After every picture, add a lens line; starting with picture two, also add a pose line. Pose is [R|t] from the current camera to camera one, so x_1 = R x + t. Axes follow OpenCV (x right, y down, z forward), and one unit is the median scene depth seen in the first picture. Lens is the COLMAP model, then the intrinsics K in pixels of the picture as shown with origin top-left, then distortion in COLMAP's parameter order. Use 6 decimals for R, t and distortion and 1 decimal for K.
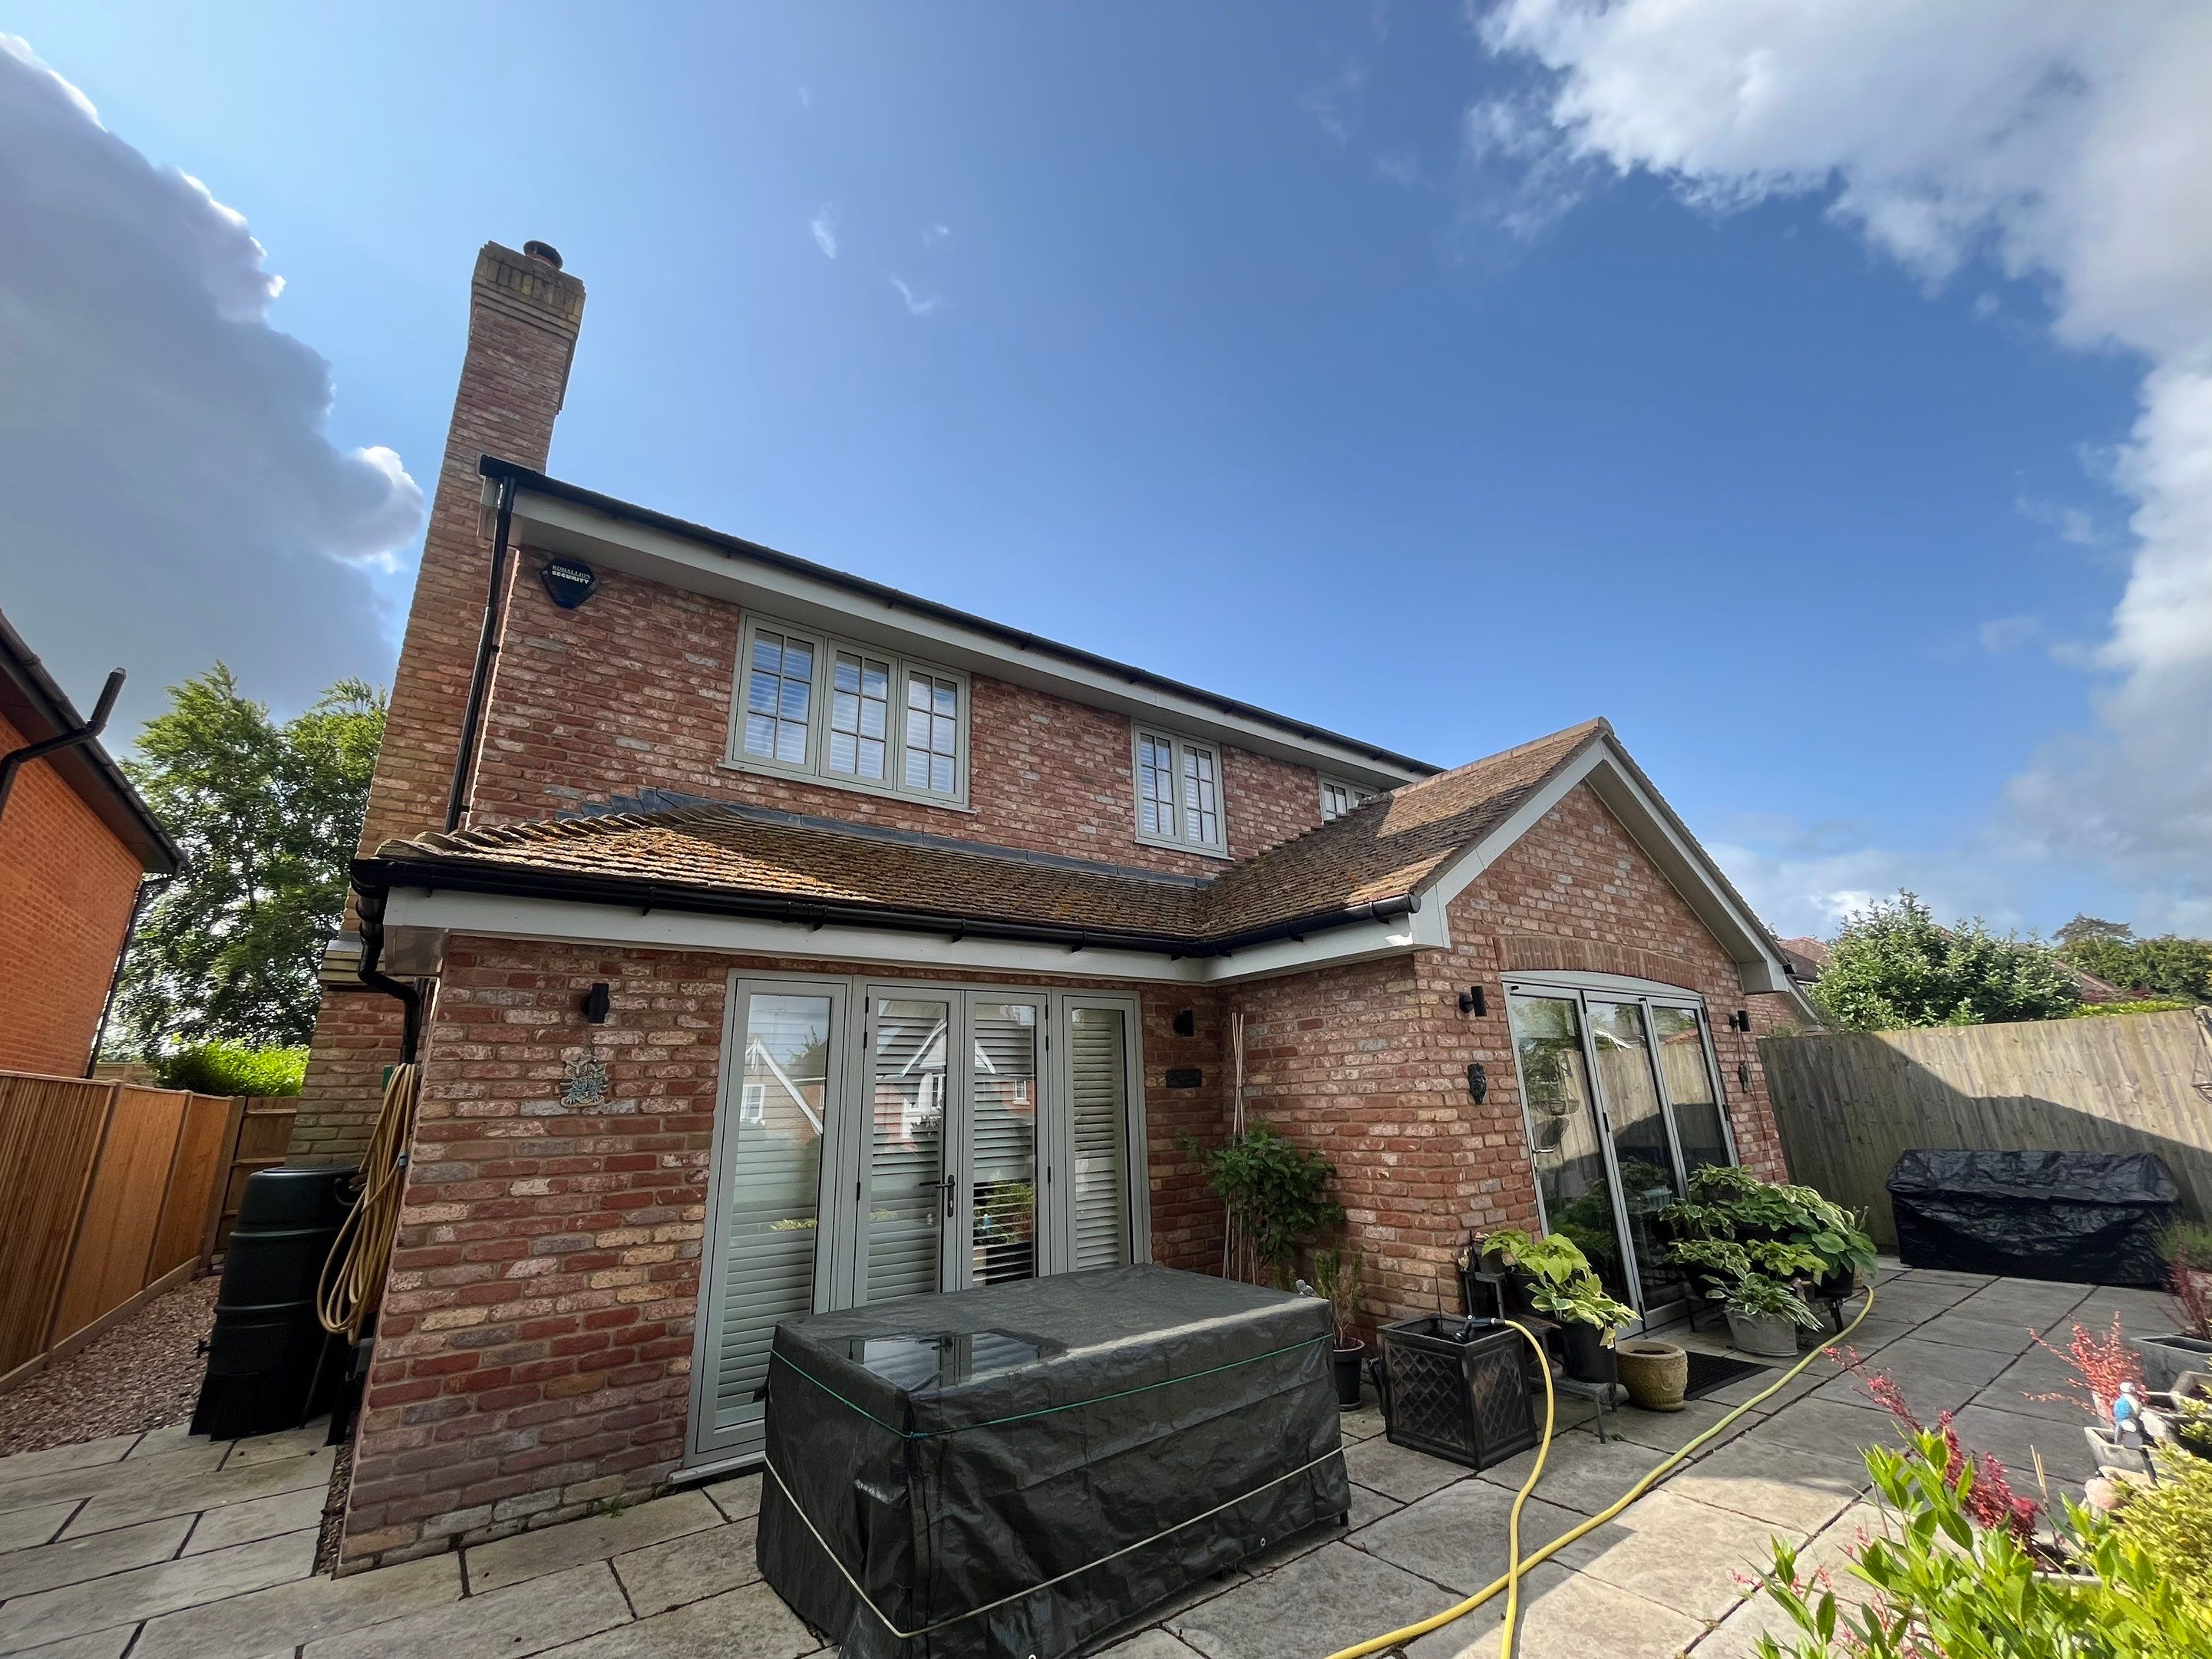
lens RADIAL K [[905.5, 0, 1097.7], [0, 905.5, 831.9], [0, 0, 1]] dist [-0.007907, 0.001056]
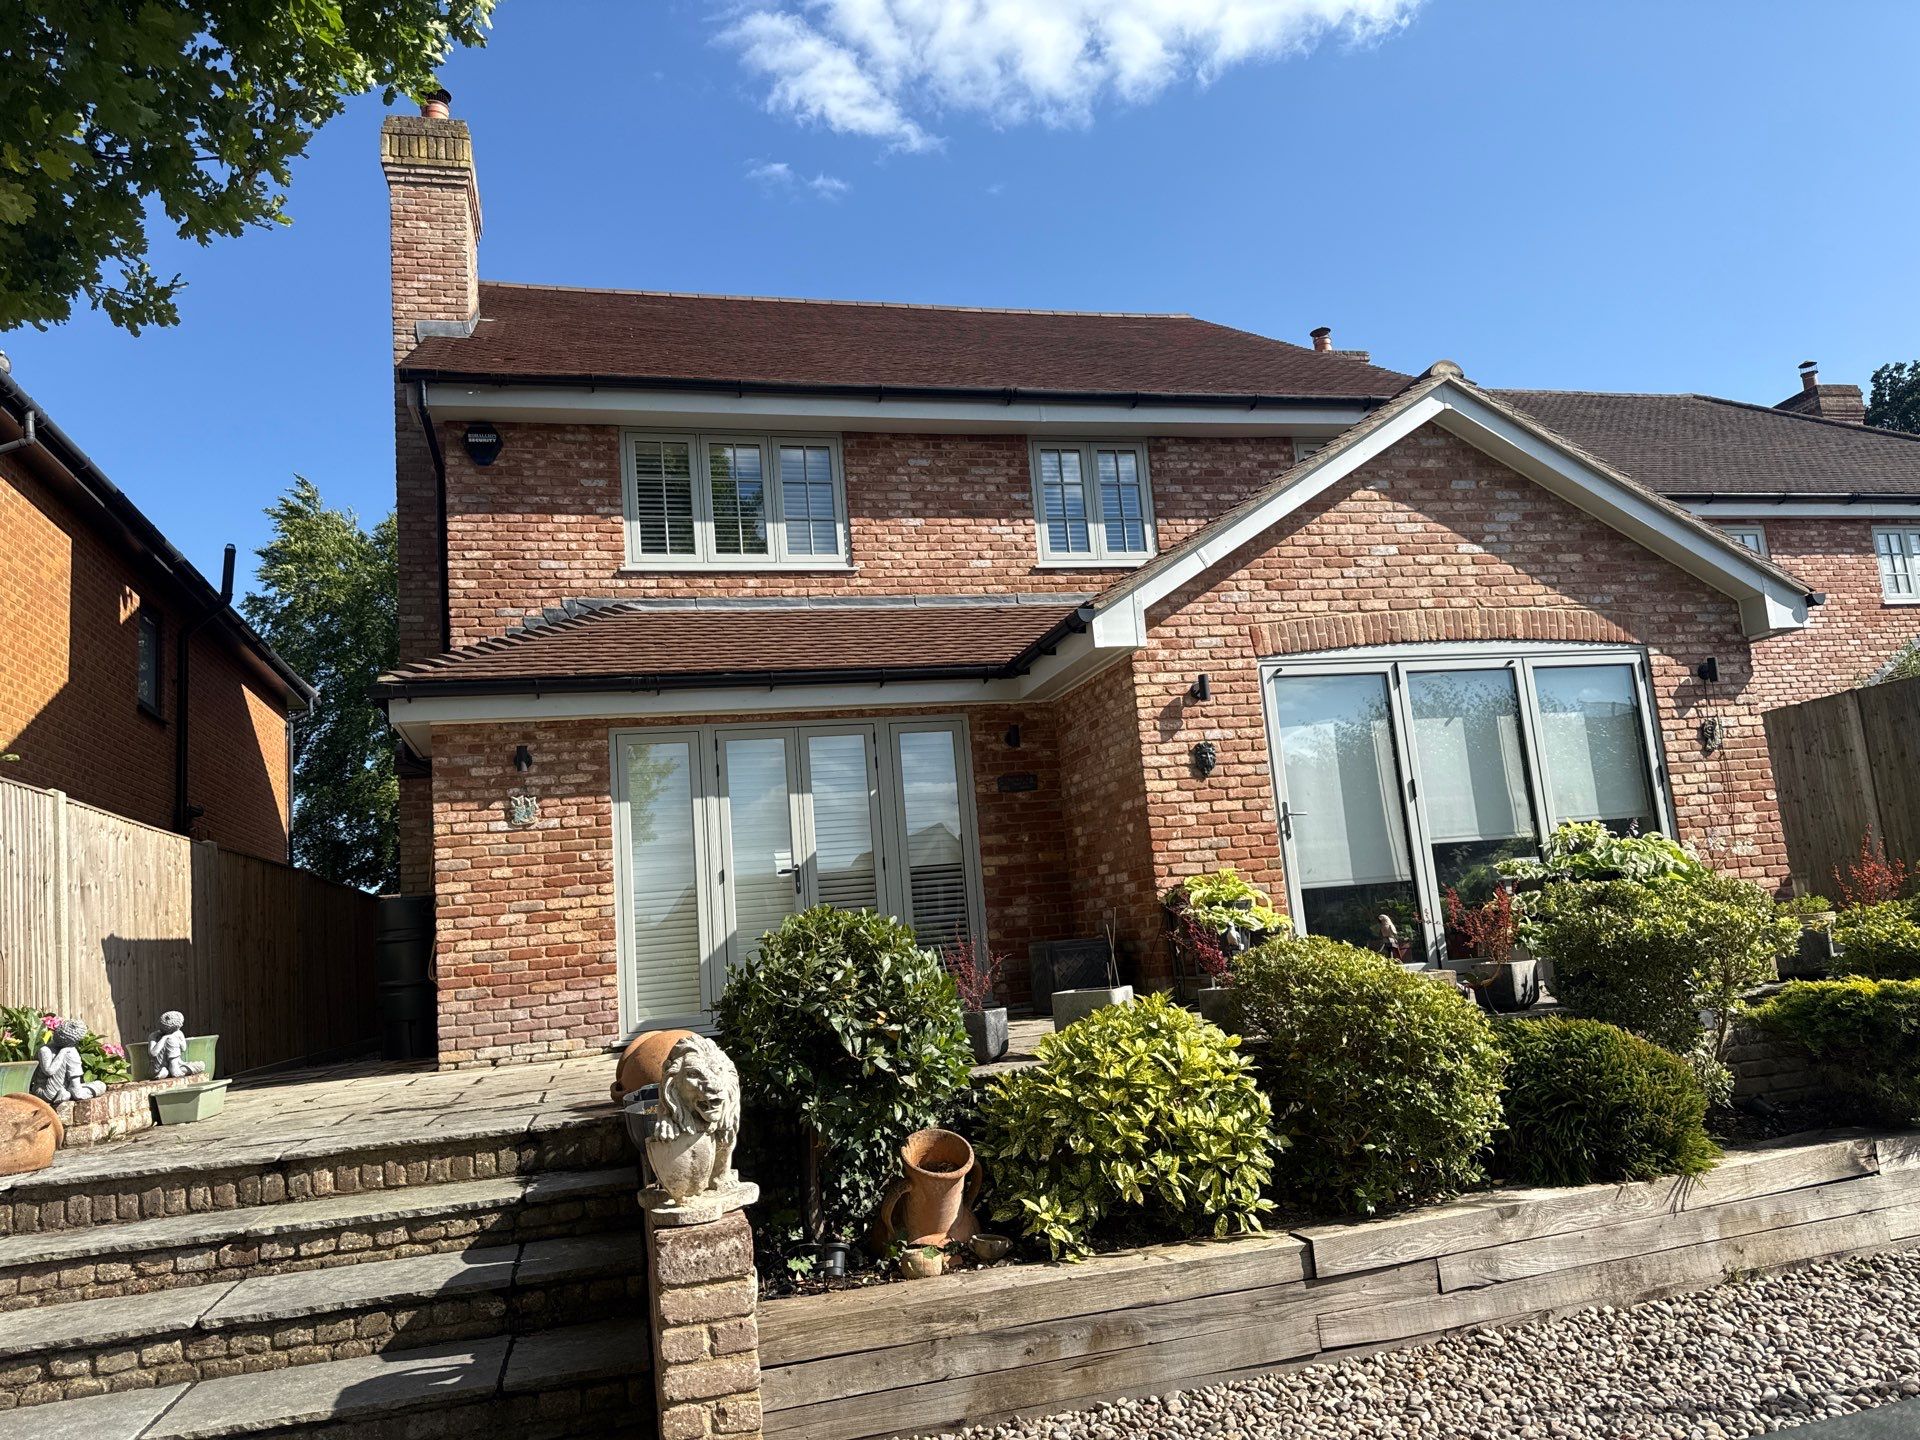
lens RADIAL K [[1350.7, 0, 969.0], [0, 1350.7, 744.2], [0, 0, 1]] dist [0.044906, -0.052269]
pose [[0.928670, -0.103350, -0.356217, 0.746307], [0.160976, 0.977535, 0.136057, -0.018749], [0.334153, -0.183695, 0.924445, -0.665157]]
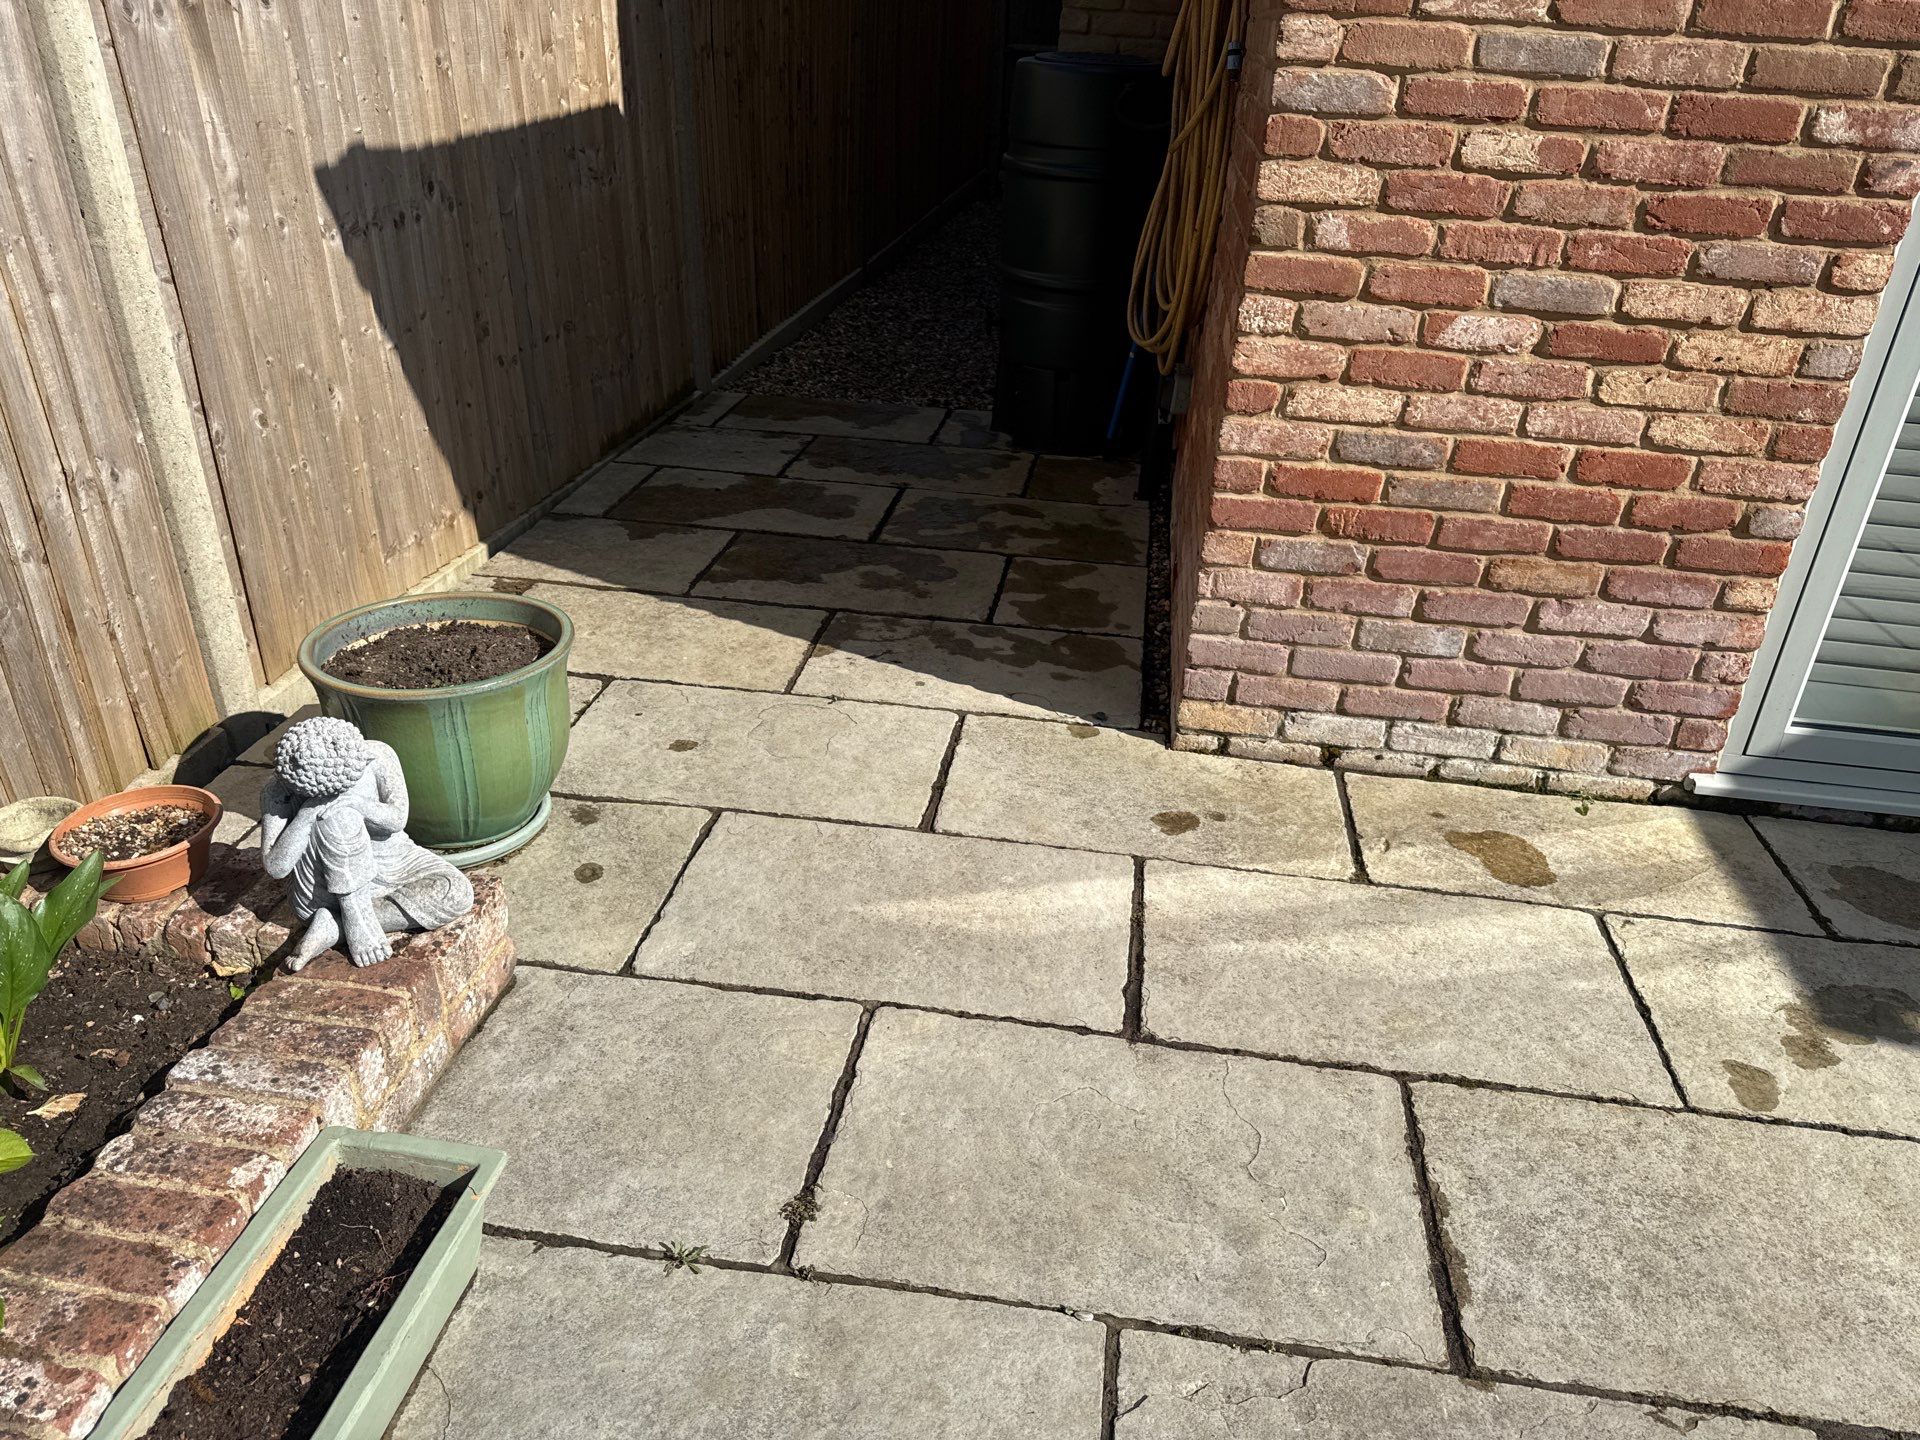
lens RADIAL K [[1350.7, 0, 987.6], [0, 1350.7, 727.5], [0, 0, 1]] dist [0.044906, -0.052269]
pose [[0.725923, 0.381343, -0.572375, -0.242617], [0.121377, 0.748118, 0.652370, 0.108370], [0.676981, -0.543044, 0.496790, 0.267922]]
